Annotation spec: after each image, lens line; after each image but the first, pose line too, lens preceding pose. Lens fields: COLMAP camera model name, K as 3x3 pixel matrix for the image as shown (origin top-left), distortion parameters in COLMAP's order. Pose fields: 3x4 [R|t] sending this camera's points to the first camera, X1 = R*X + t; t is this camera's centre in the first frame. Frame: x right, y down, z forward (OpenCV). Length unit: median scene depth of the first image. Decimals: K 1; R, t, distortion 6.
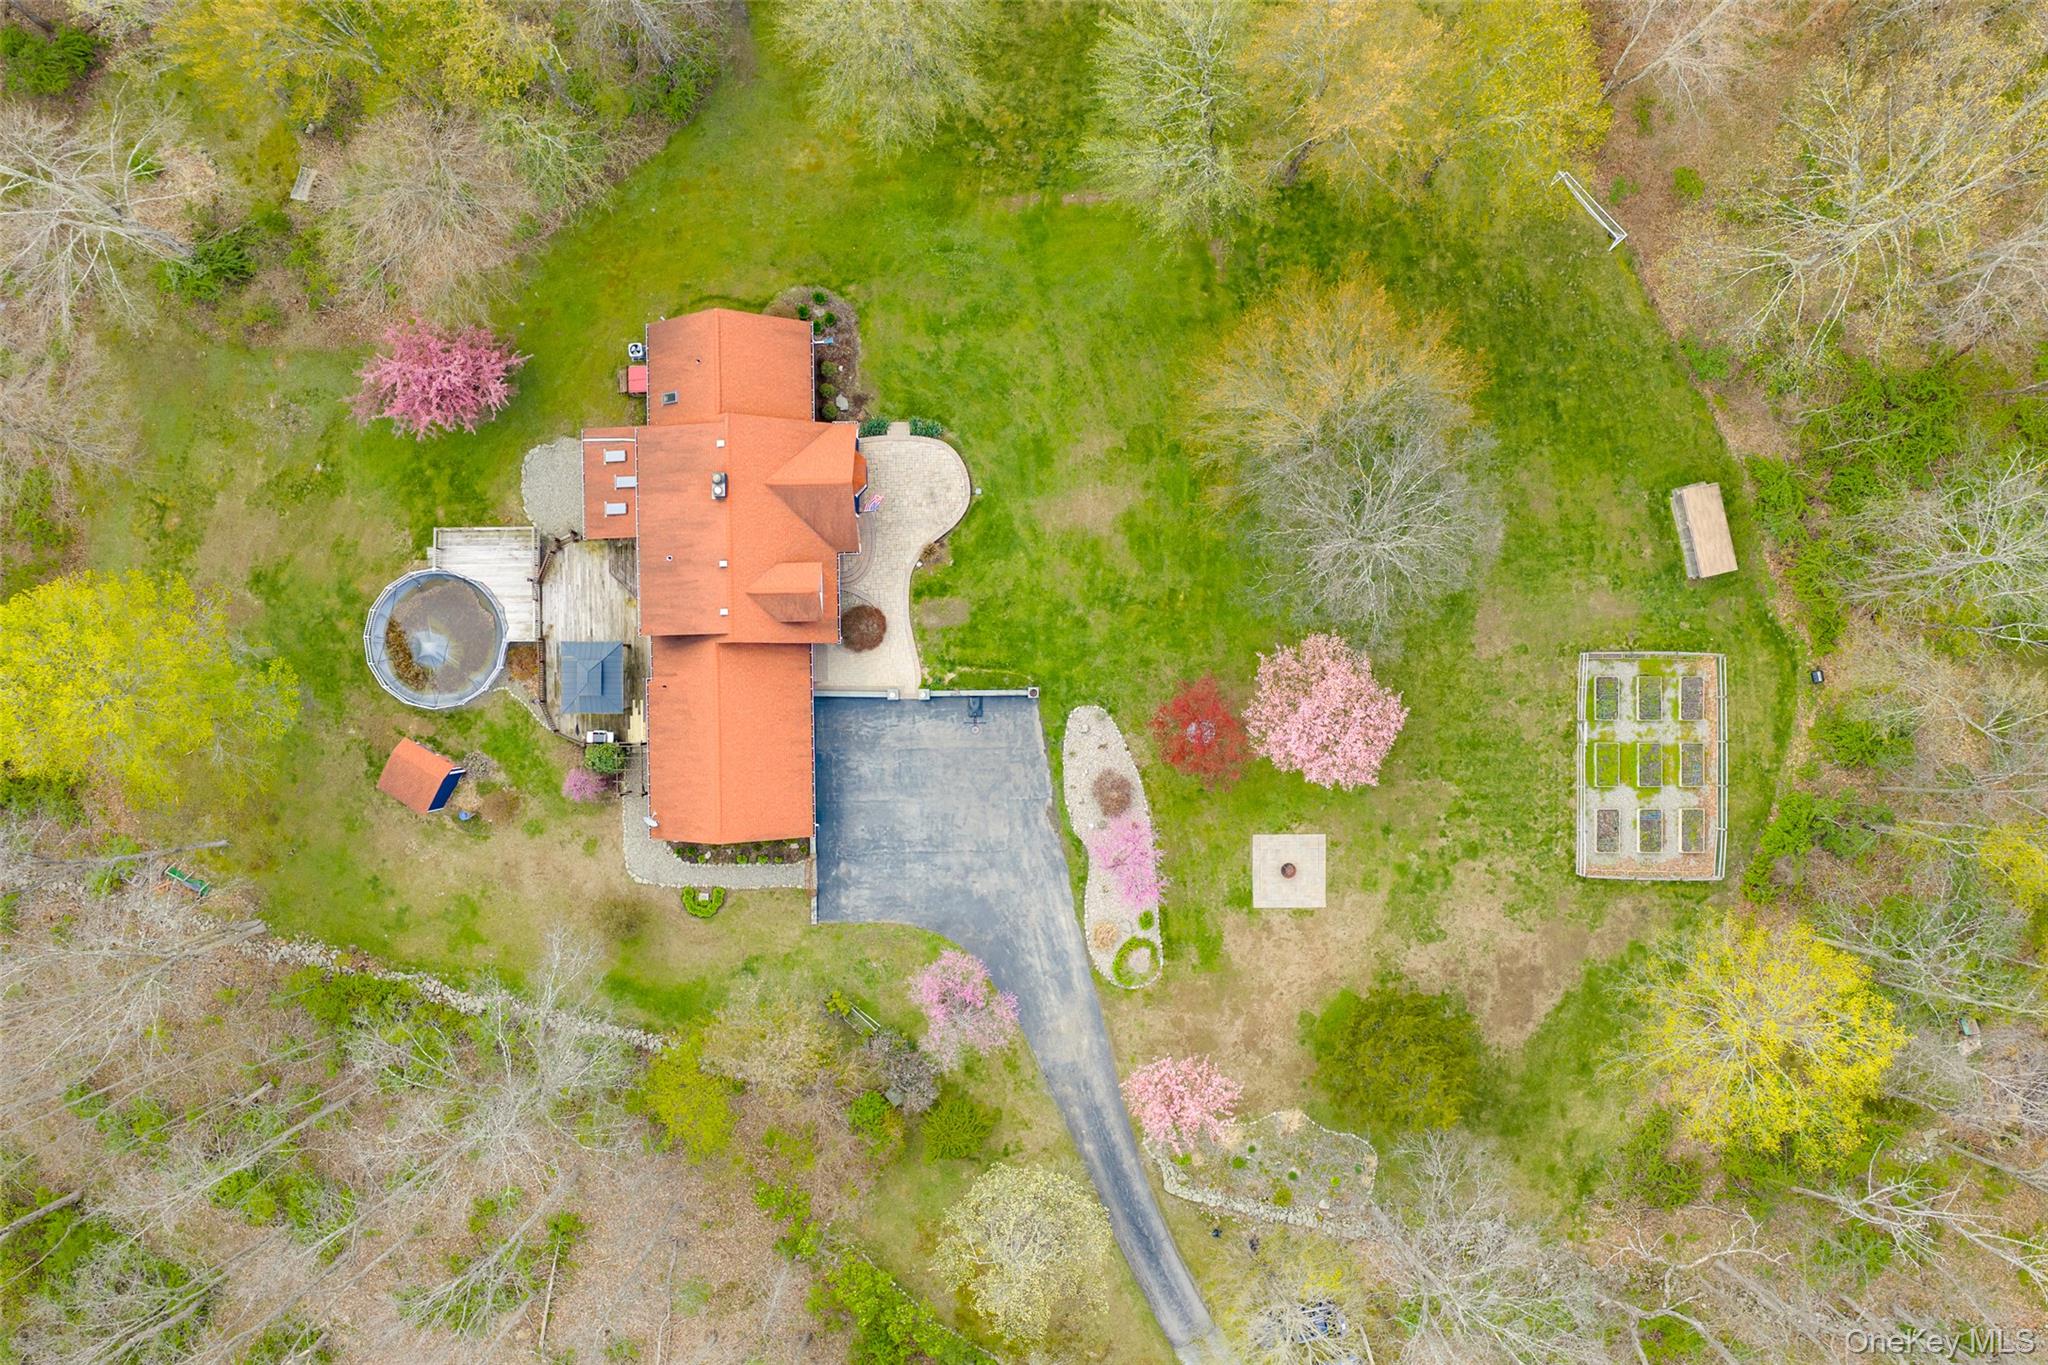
lens RADIAL K [[1683.7, 0, 1032.4], [0, 1683.7, 679.6], [0, 0, 1]] dist [0.045868, -0.088341]
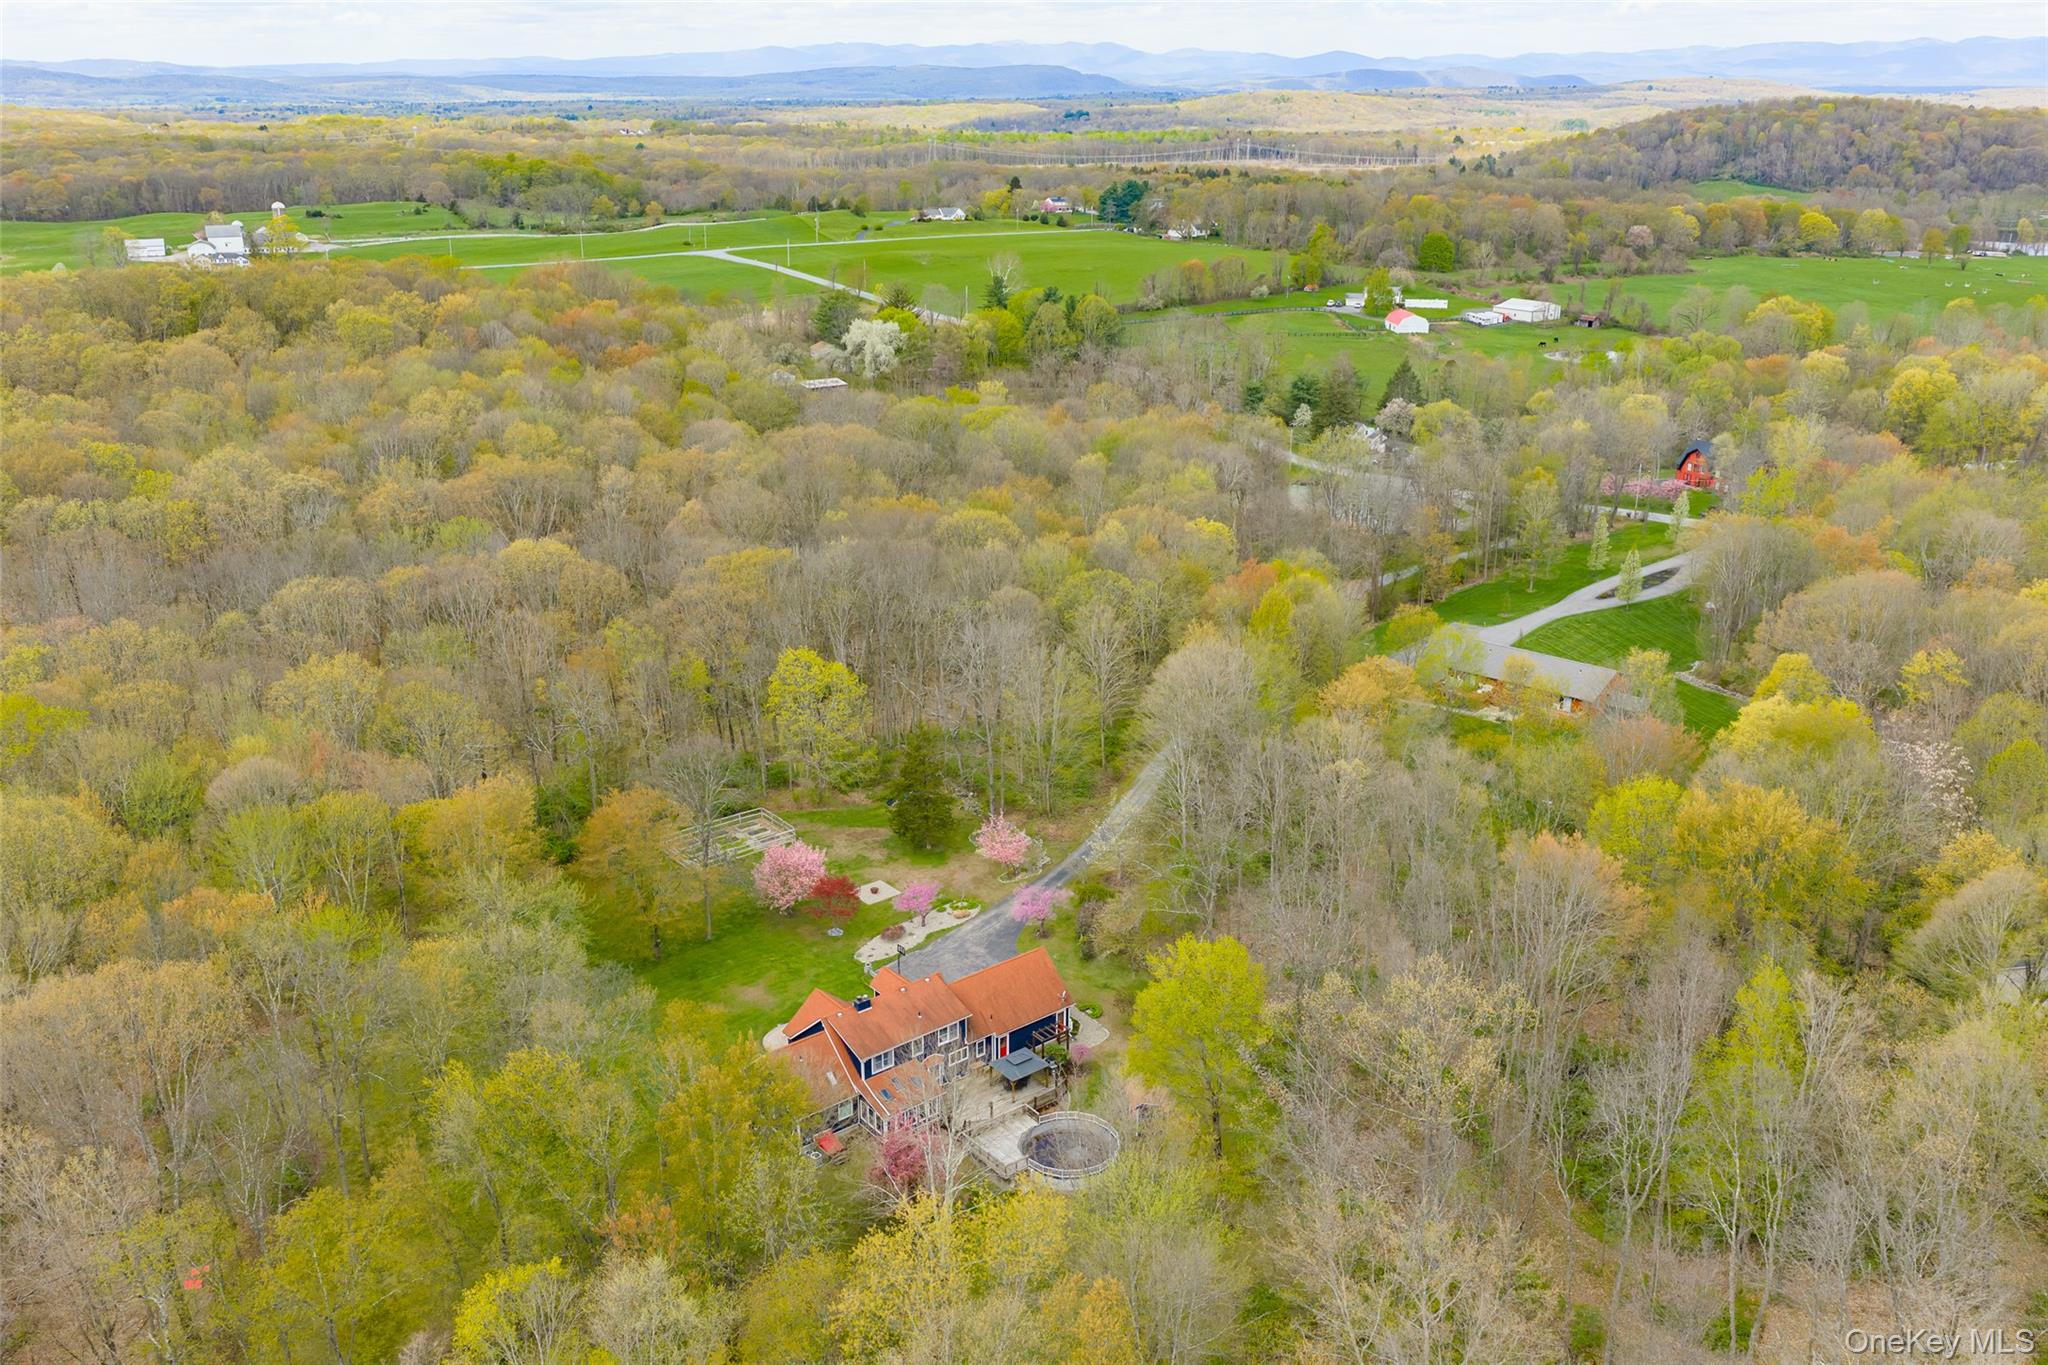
lens RADIAL K [[1683.7, 0, 1032.4], [0, 1683.7, 679.6], [0, 0, 1]] dist [0.045868, -0.088341]
pose [[-0.617598, -0.247679, 0.746477, -1.269299], [0.786363, -0.211813, 0.580318, -0.769208], [0.014381, 0.945405, 0.325581, 0.185324]]
